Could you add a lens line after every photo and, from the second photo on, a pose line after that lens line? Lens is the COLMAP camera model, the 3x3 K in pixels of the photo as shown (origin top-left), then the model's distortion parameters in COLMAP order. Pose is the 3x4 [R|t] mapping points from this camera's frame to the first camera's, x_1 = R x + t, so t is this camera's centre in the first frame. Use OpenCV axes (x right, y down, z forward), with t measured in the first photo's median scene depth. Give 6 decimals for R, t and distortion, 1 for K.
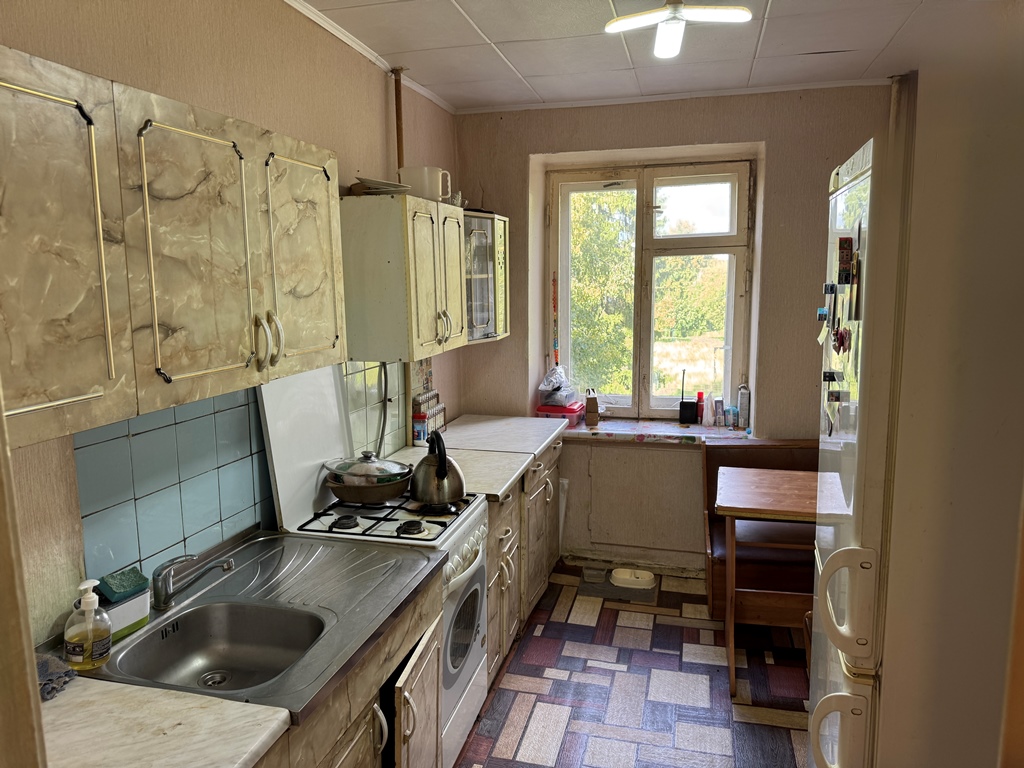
lens RADIAL K [[721.6, 0, 514.2], [0, 721.6, 387.8], [0, 0, 1]] dist [0.127106, -0.165109]
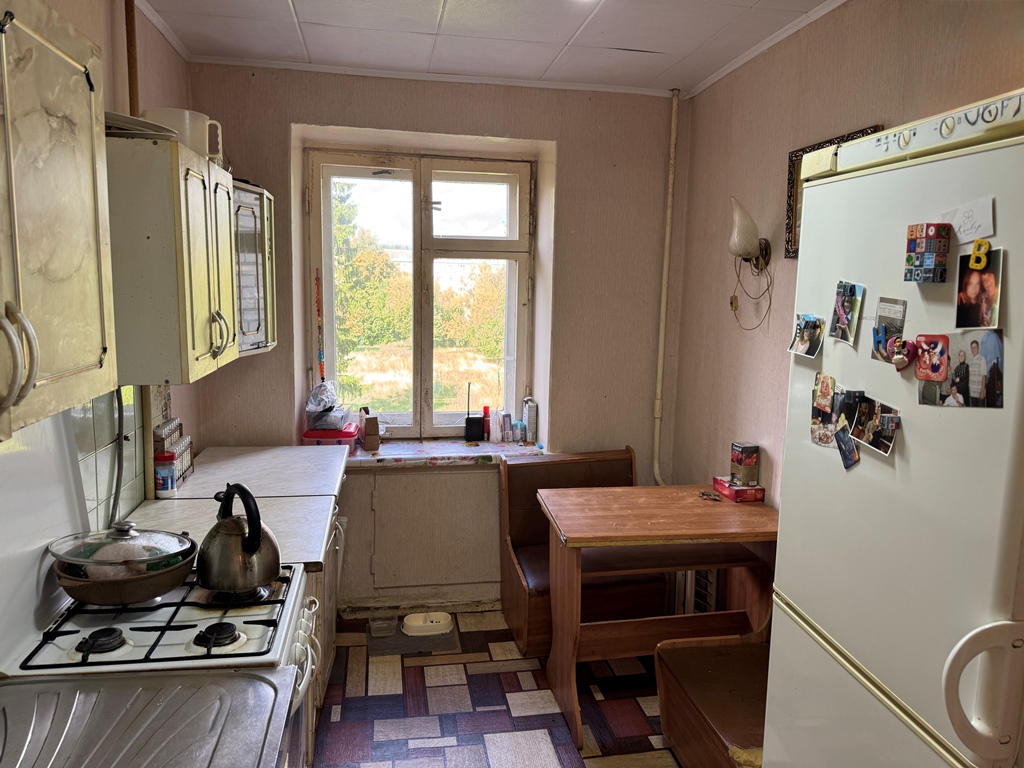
lens RADIAL K [[721.6, 0, 514.2], [0, 721.6, 387.8], [0, 0, 1]] dist [0.127106, -0.165109]
pose [[0.910172, -0.026440, 0.413385, -0.102799], [0.031415, 0.999493, -0.005243, -0.013387], [-0.413037, 0.017759, 0.910541, 0.163723]]
